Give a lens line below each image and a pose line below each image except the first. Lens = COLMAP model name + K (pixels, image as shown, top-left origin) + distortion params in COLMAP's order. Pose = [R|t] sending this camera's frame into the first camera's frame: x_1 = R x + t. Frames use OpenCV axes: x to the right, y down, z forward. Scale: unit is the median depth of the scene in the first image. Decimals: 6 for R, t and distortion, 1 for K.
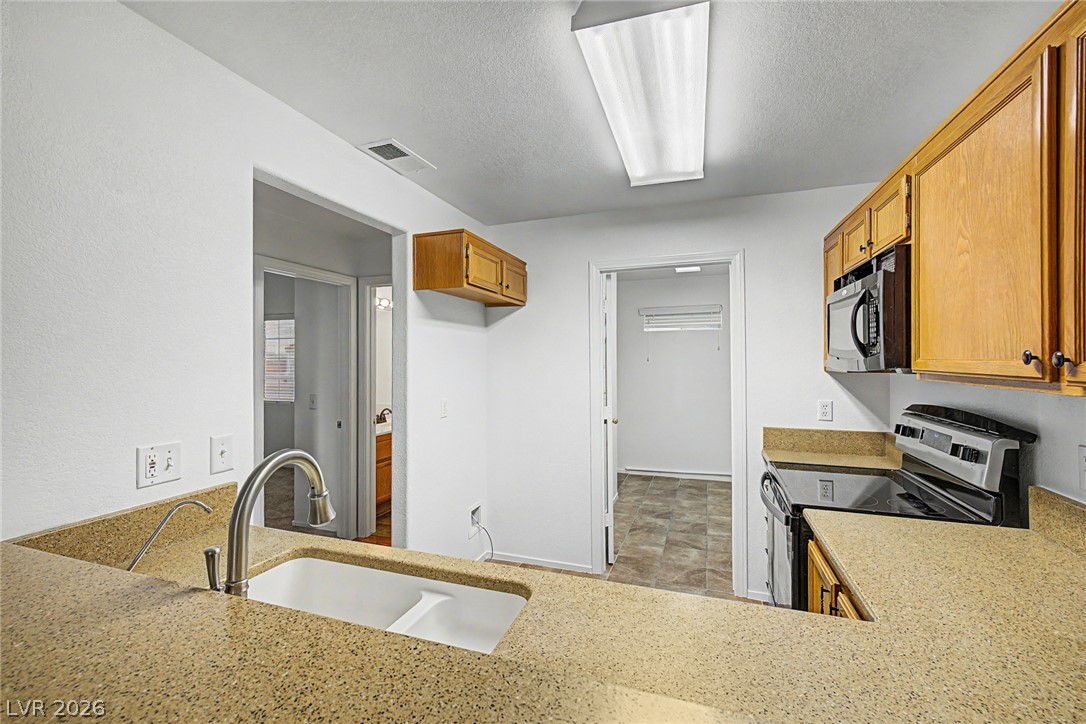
lens RADIAL K [[458.5, 0, 540.3], [0, 458.5, 360.9], [0, 0, 1]] dist [0.009453, -0.000102]
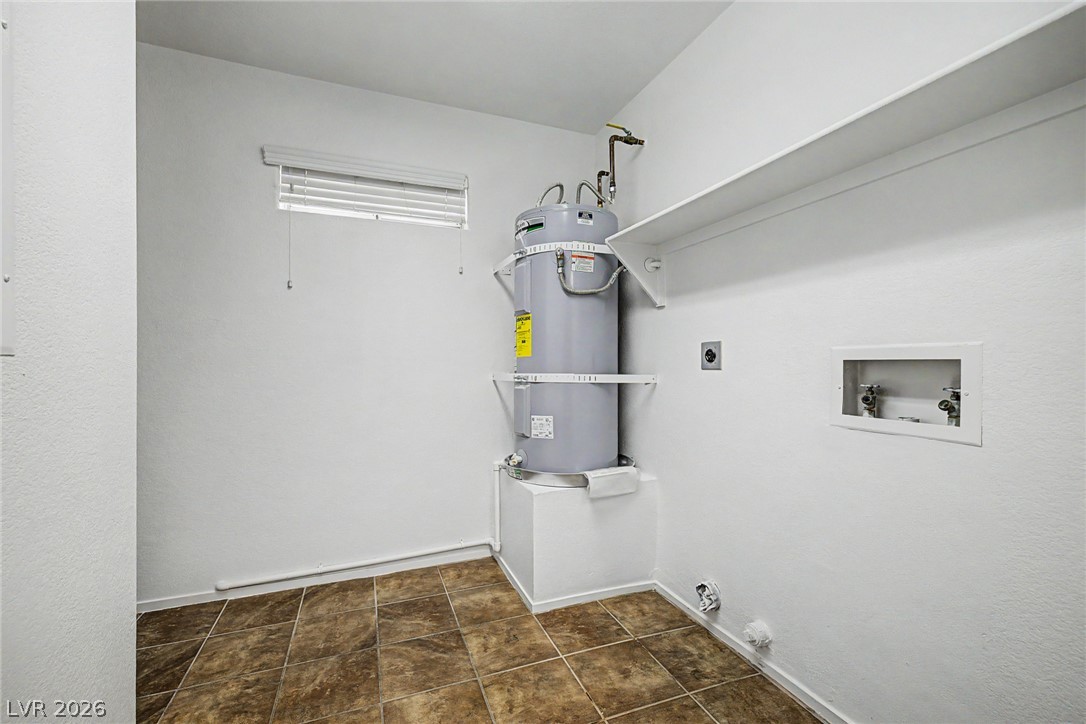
lens RADIAL K [[458.5, 0, 540.3], [0, 458.5, 360.9], [0, 0, 1]] dist [0.009453, -0.000102]
pose [[0.755788, 0.005921, 0.654790, 0.109953], [0.001778, 0.999937, -0.011094, 0.050281], [-0.654814, 0.009549, 0.755730, 0.444927]]
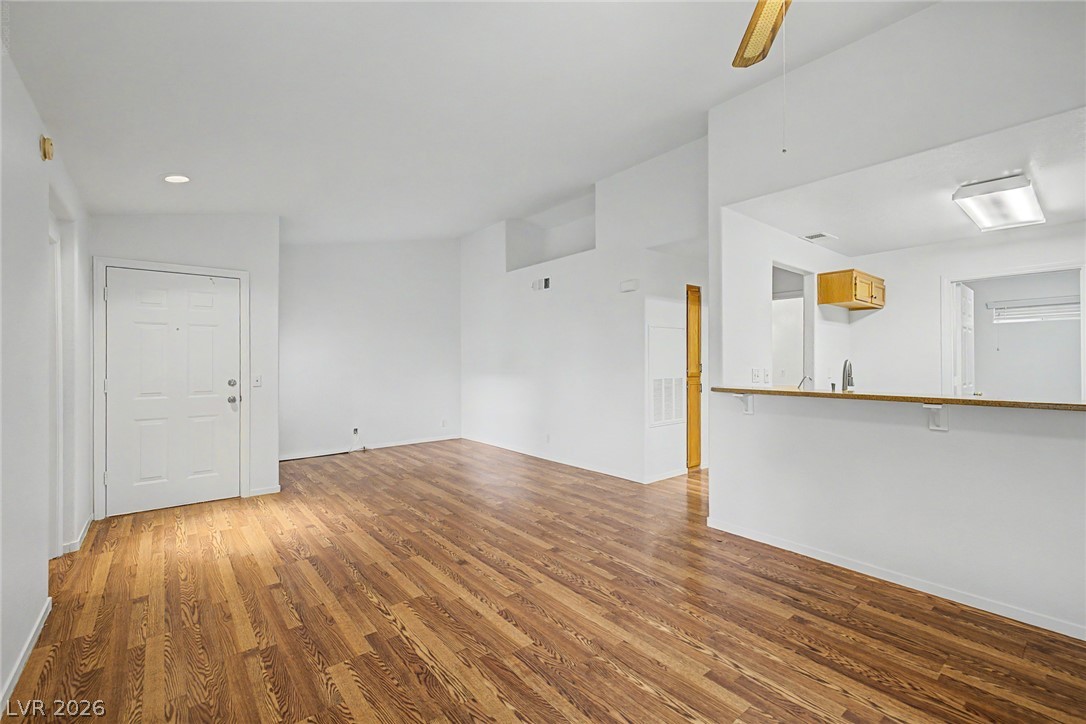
lens RADIAL K [[467.4, 0, 540.4], [0, 467.4, 357.4], [0, 0, 1]] dist [0.005390, 0.000095]
pose [[0.858210, -0.000823, -0.513298, -0.273486], [-0.004316, 0.999952, -0.008820, 0.074232], [0.513281, 0.009785, 0.858165, -1.151024]]
